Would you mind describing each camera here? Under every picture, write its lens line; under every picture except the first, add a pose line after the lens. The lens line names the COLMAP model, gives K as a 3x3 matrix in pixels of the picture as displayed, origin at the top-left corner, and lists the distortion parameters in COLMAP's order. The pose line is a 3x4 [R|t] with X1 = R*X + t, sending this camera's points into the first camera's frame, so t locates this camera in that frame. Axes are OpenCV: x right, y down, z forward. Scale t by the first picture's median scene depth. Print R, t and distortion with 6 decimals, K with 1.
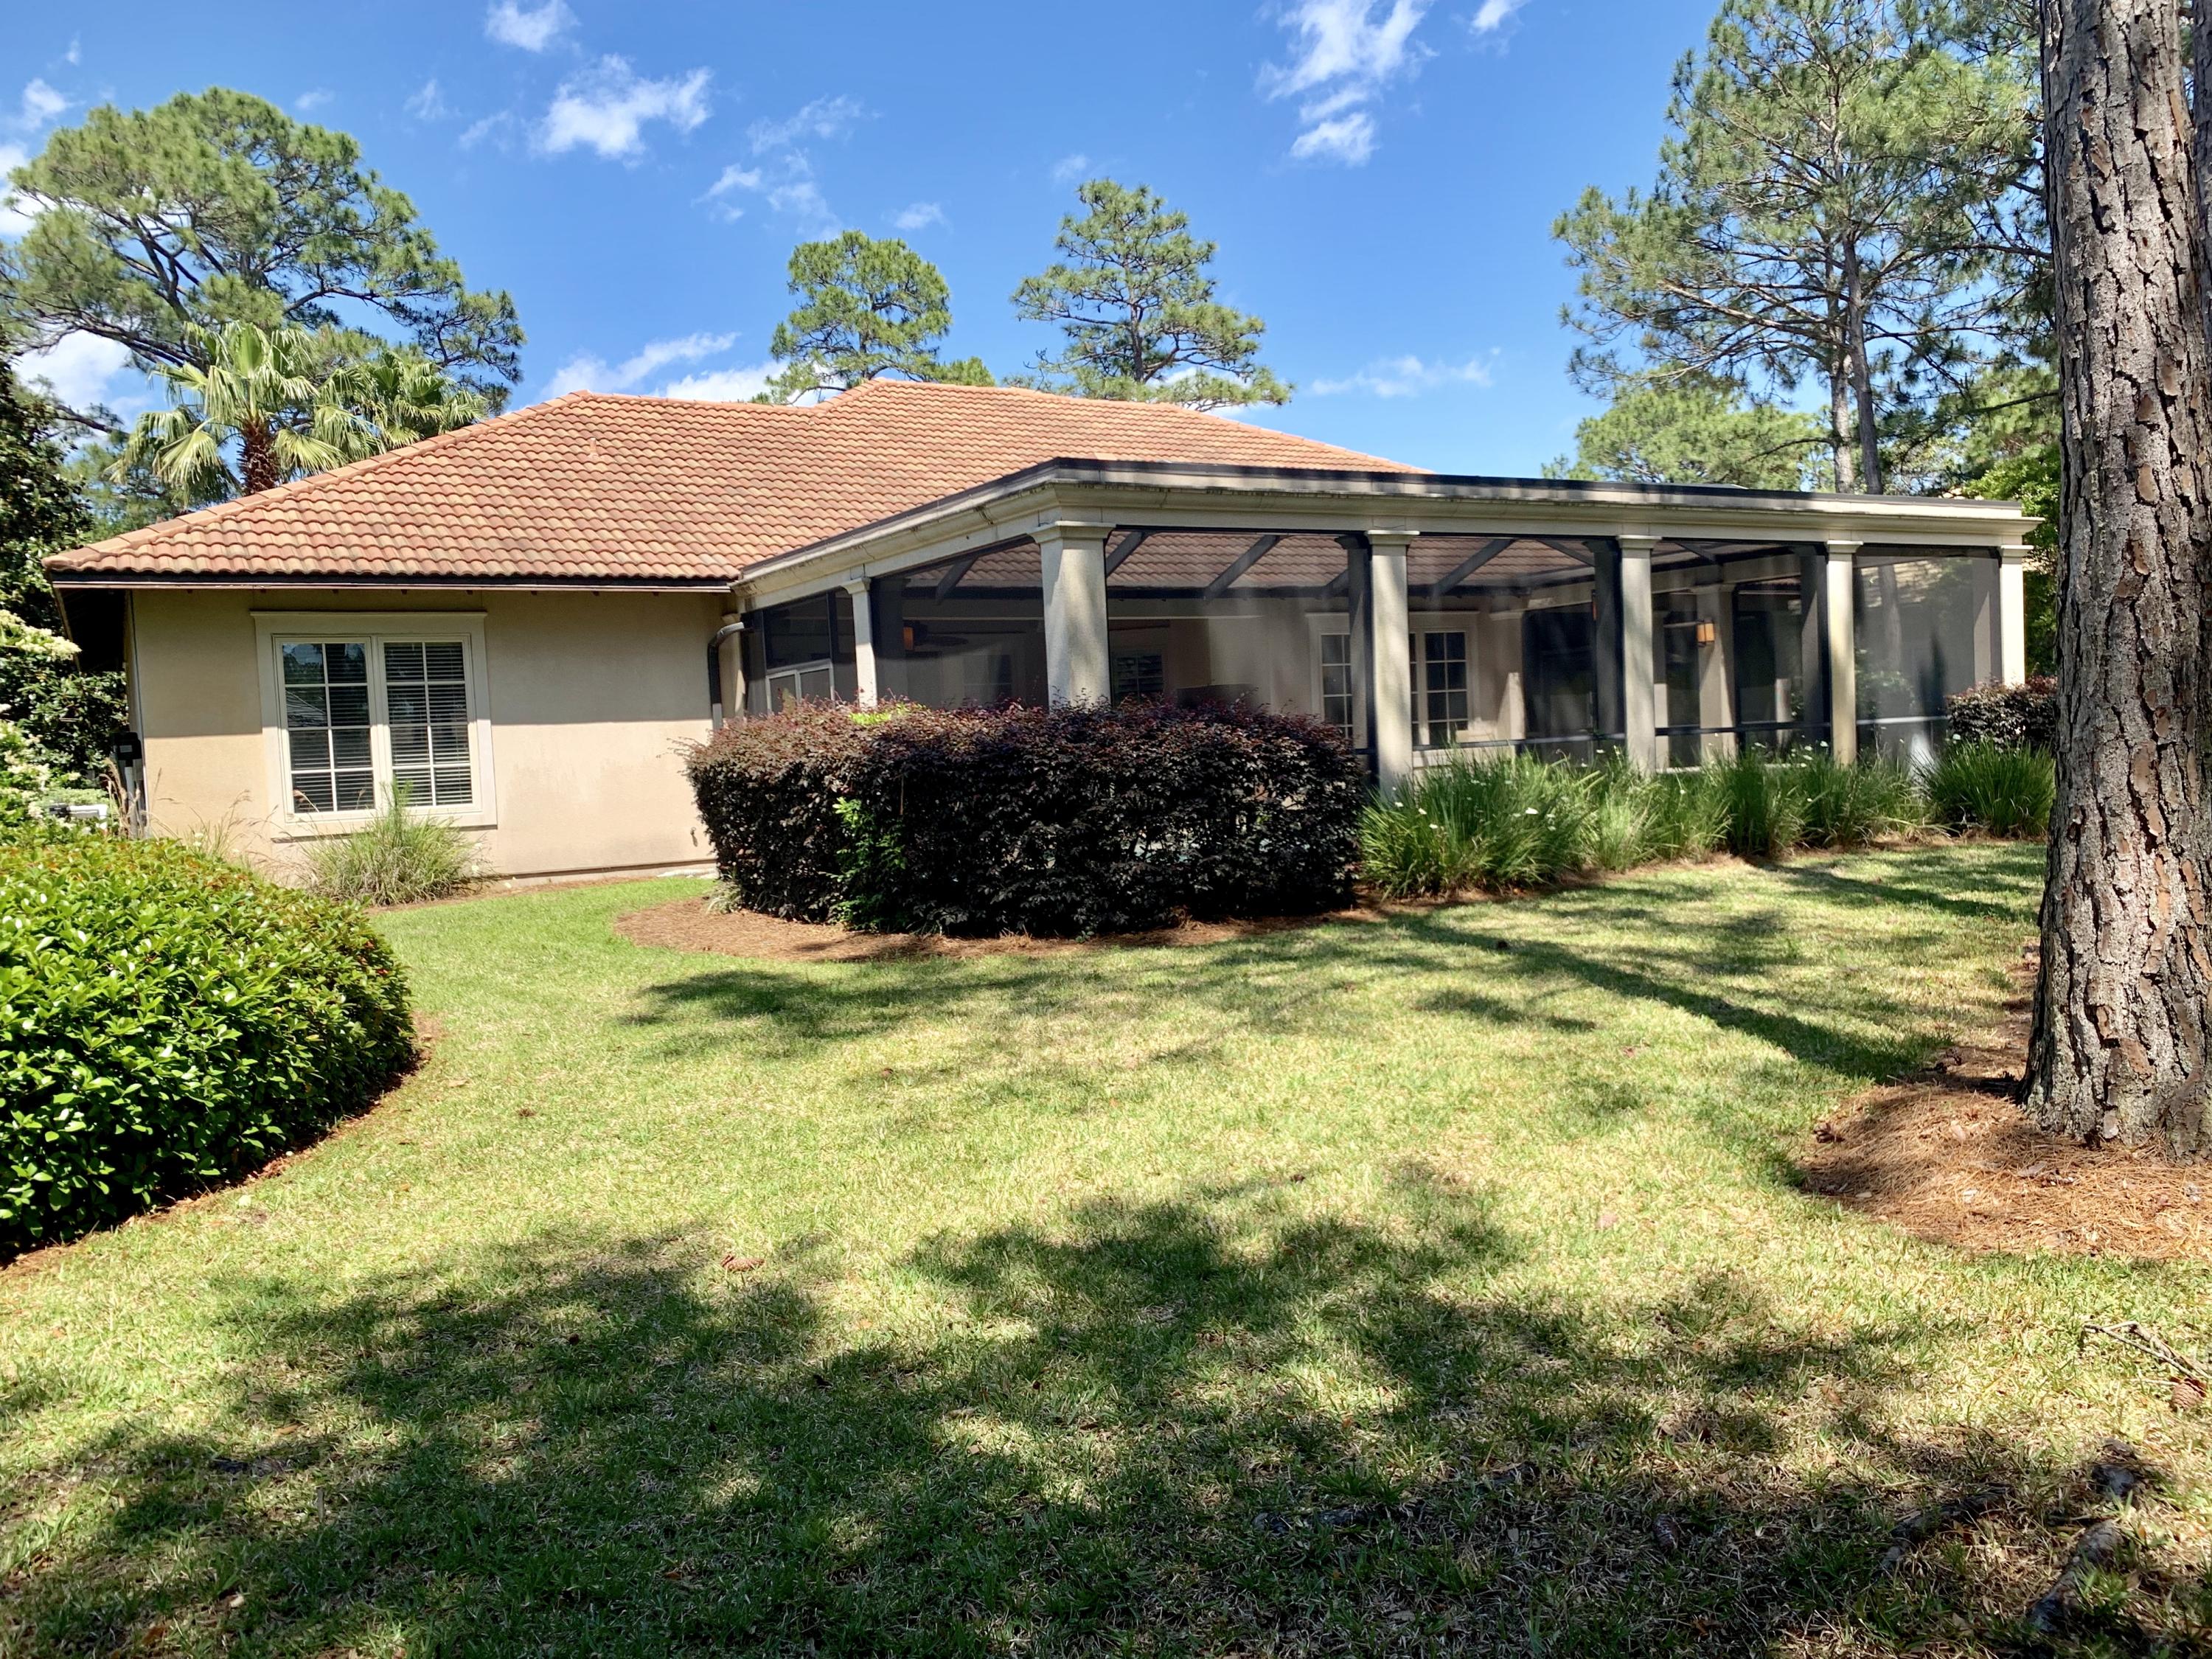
lens RADIAL K [[1698.6, 0, 1103.0], [0, 1698.6, 810.4], [0, 0, 1]] dist [0.005901, -0.004758]
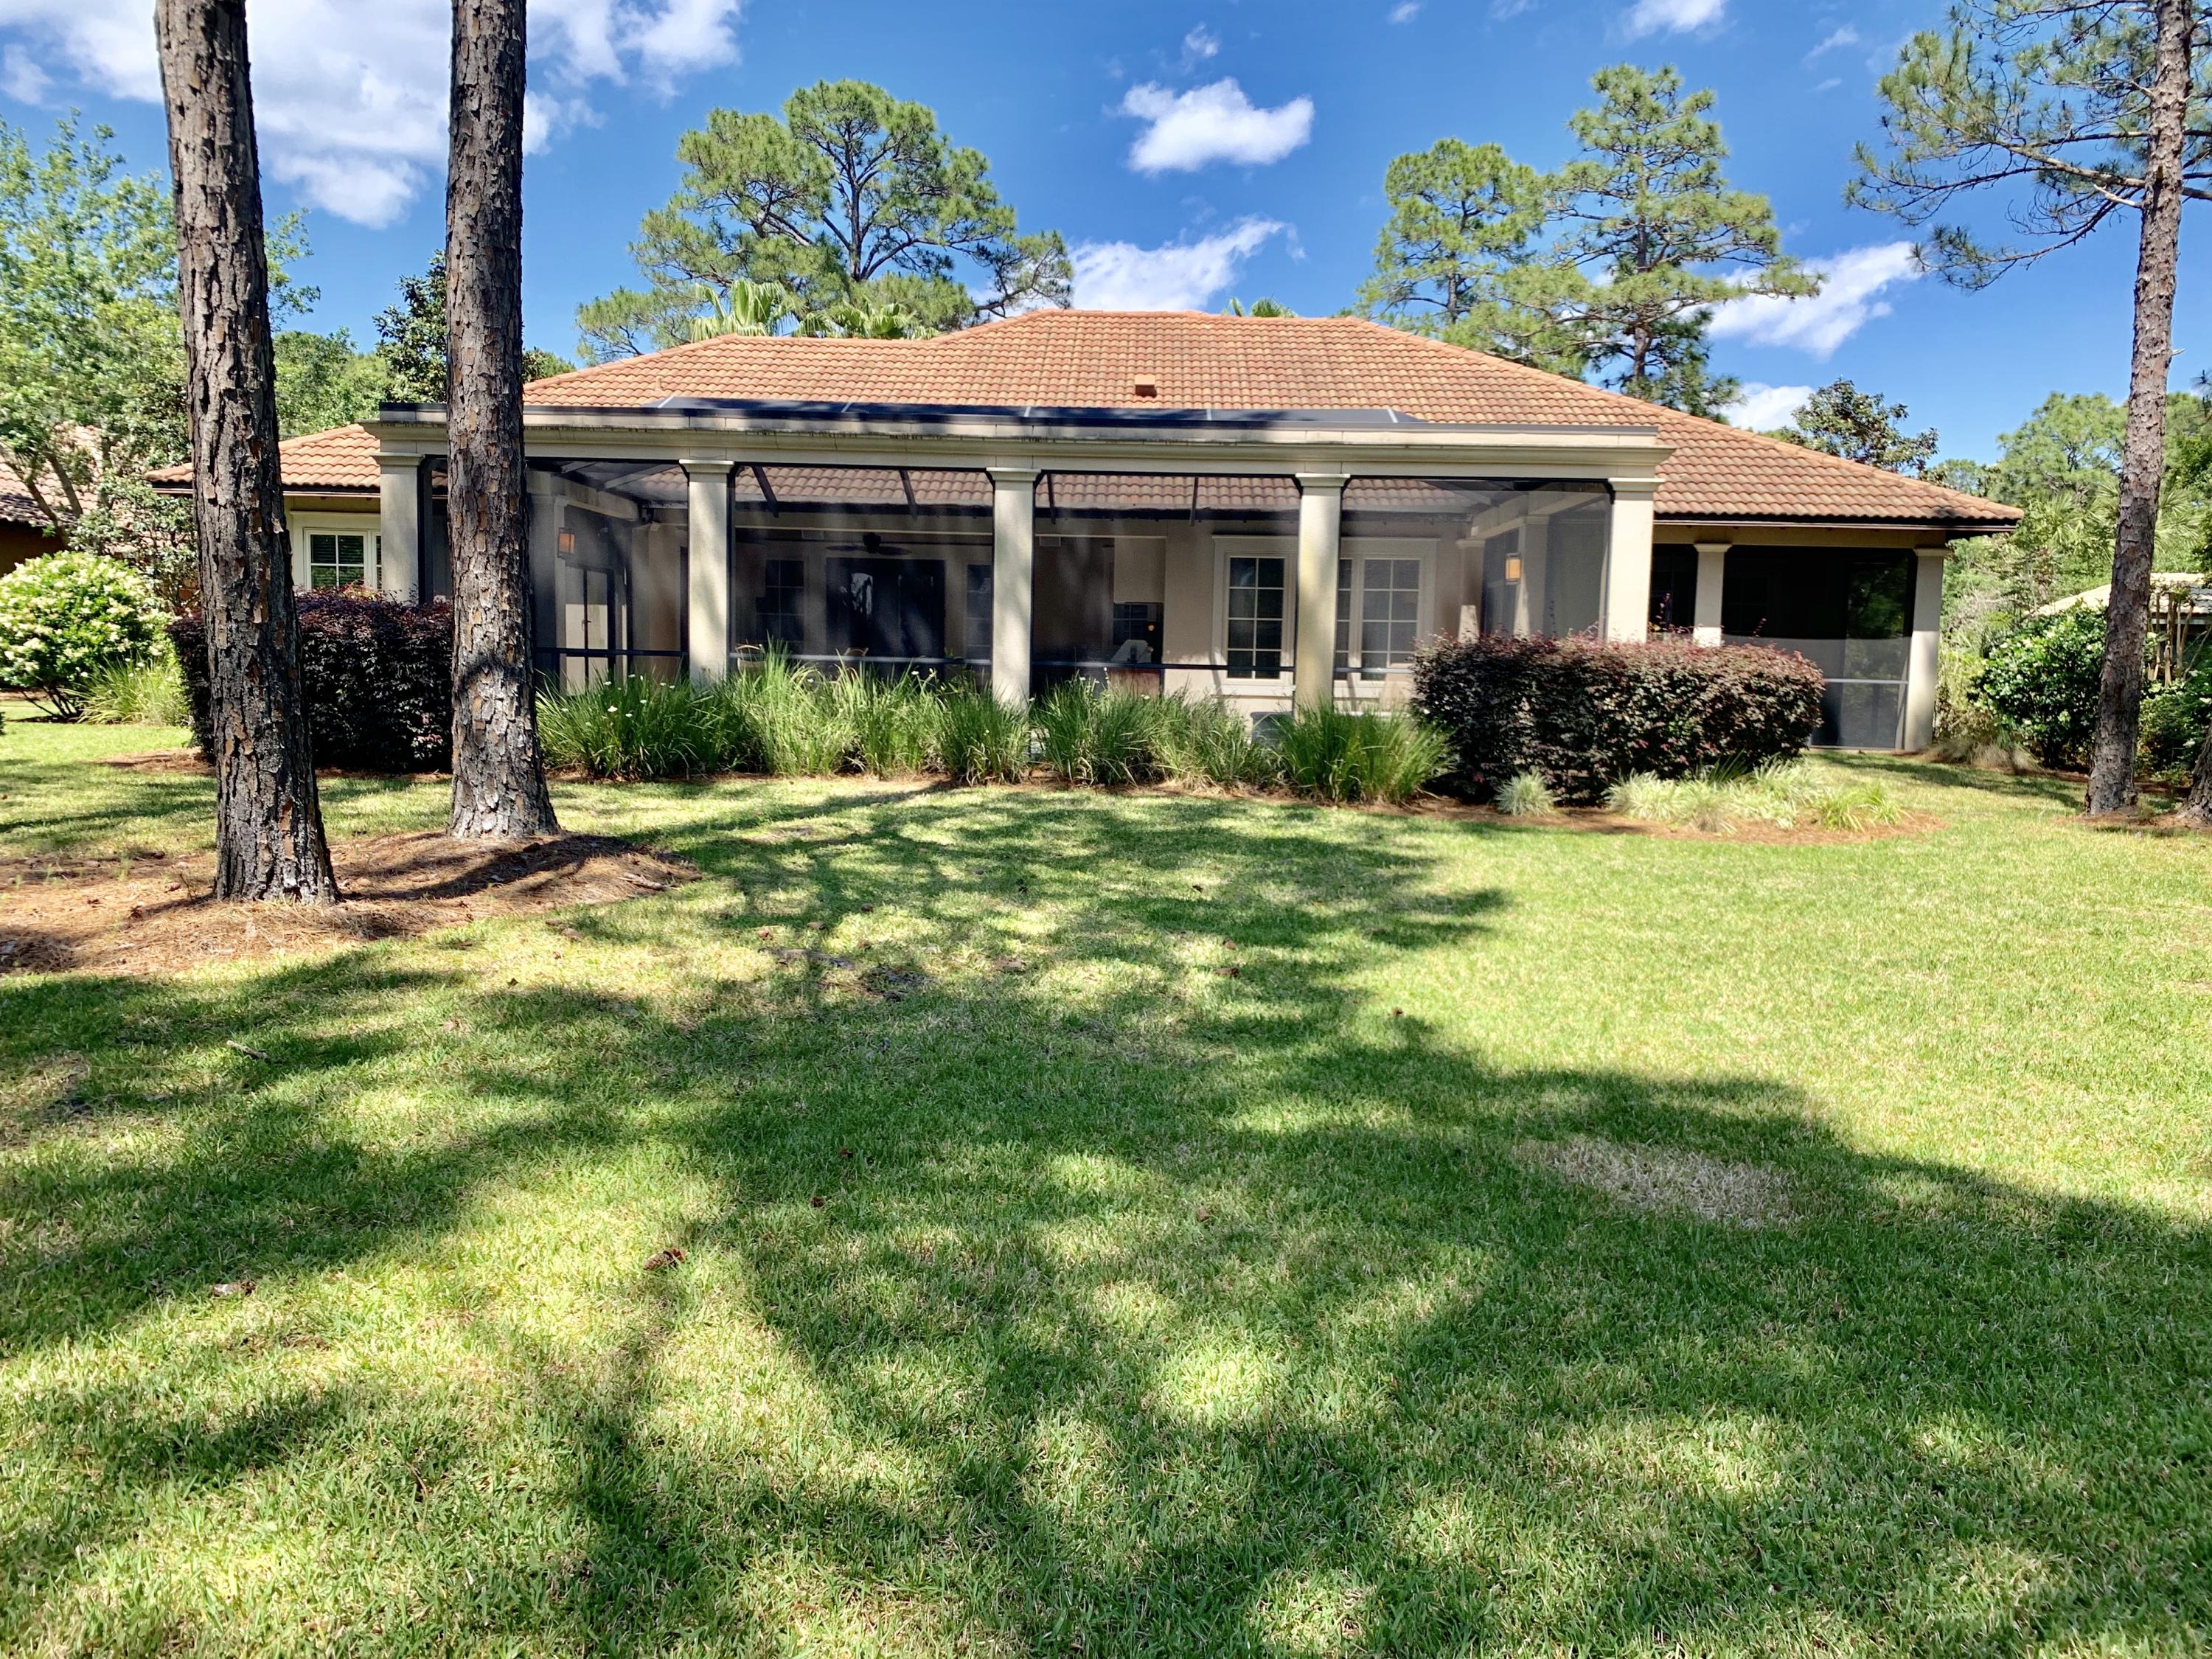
lens RADIAL K [[1698.6, 0, 1103.0], [0, 1698.6, 810.4], [0, 0, 1]] dist [0.005901, -0.004758]
pose [[0.841702, 0.114587, -0.527643, 0.771404], [-0.086329, 0.993210, 0.077980, -0.033606], [0.532995, -0.020085, 0.845880, 0.135034]]
